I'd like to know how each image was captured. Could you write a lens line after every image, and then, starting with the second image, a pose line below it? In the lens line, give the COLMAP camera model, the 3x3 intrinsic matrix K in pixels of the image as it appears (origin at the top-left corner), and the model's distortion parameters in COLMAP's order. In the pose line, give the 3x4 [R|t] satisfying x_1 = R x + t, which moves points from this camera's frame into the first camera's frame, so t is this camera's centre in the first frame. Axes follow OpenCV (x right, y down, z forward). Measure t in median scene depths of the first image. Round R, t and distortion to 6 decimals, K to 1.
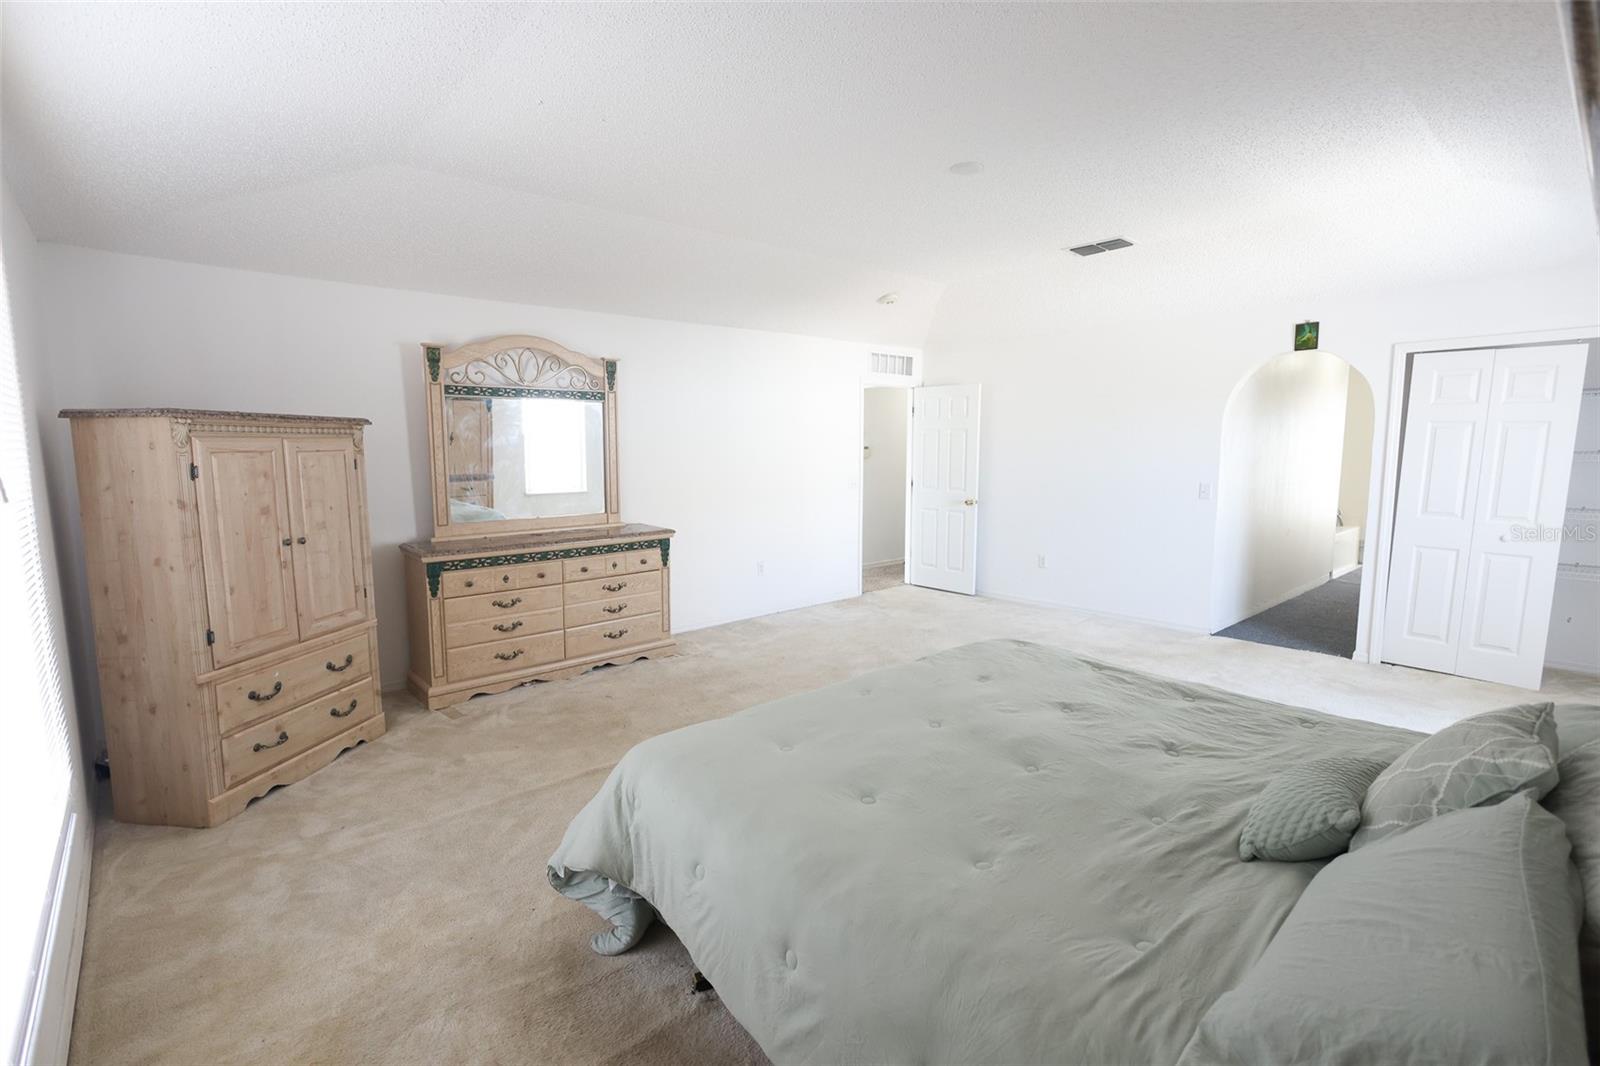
lens RADIAL K [[735.9, 0, 794.1], [0, 735.9, 532.9], [0, 0, 1]] dist [-0.005985, -0.000836]
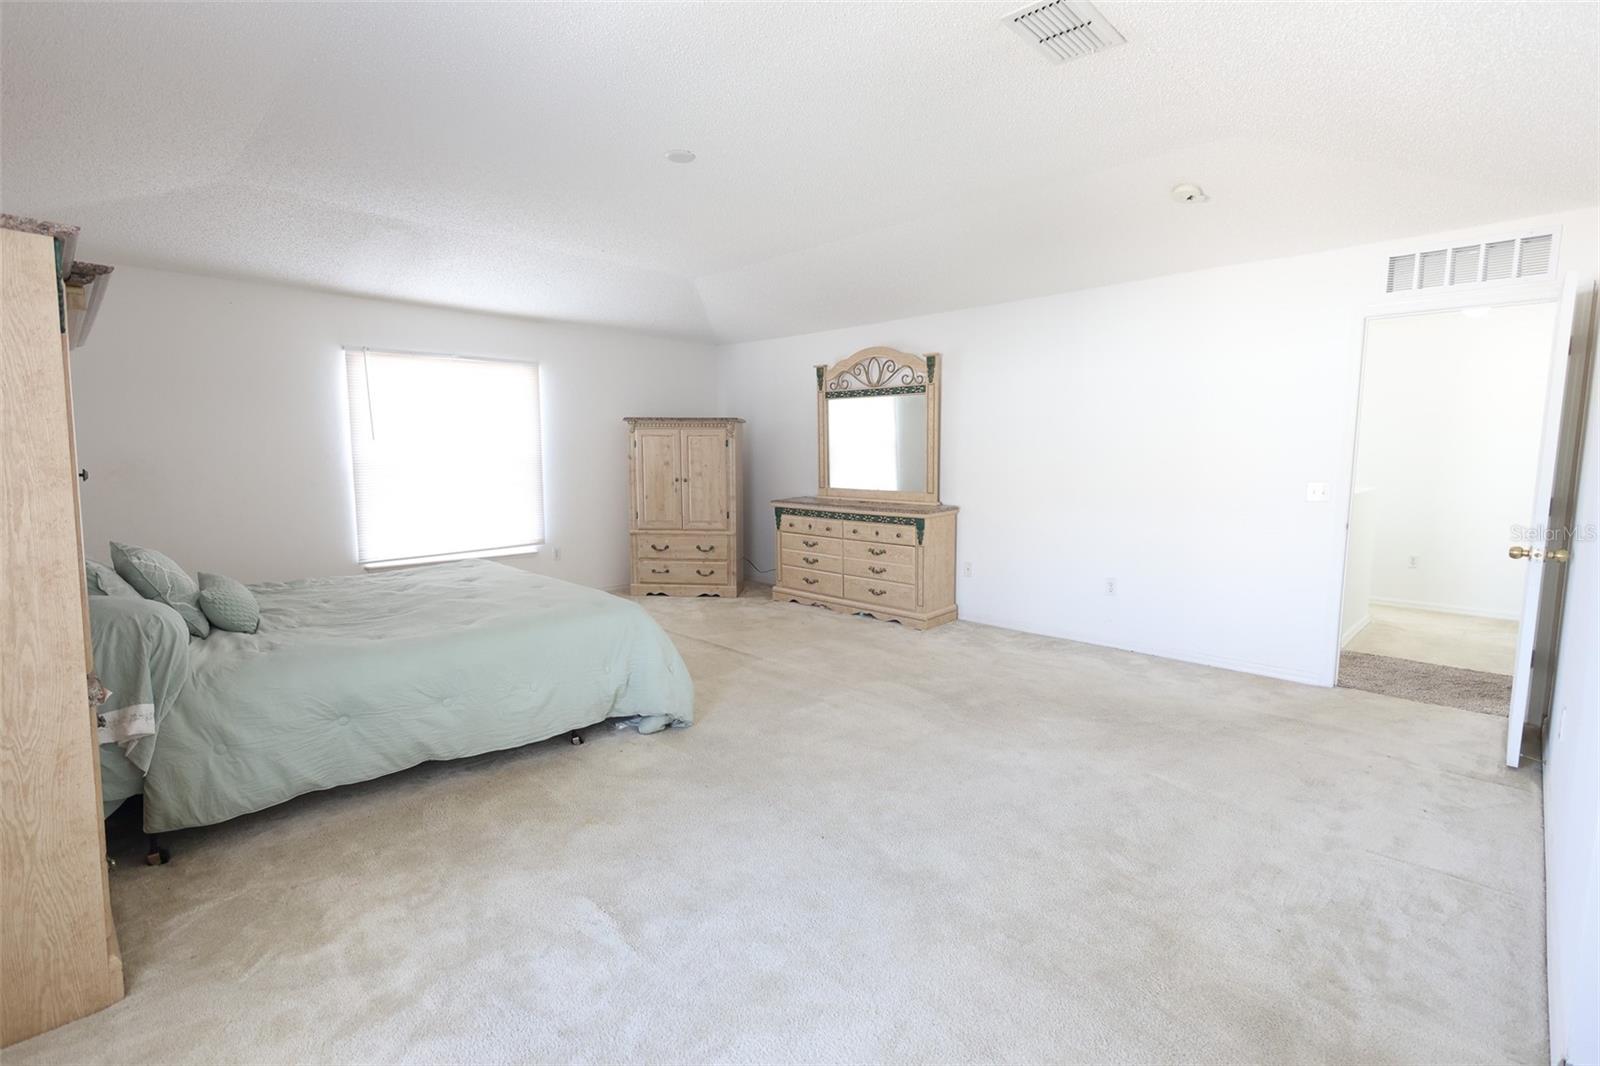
lens RADIAL K [[735.9, 0, 799.7], [0, 735.9, 530.8], [0, 0, 1]] dist [-0.005985, -0.000836]
pose [[0.067634, 0.116959, -0.990831, 0.934913], [-0.120426, 0.986801, 0.108263, -0.074042], [0.990416, 0.111999, 0.080826, 0.793857]]
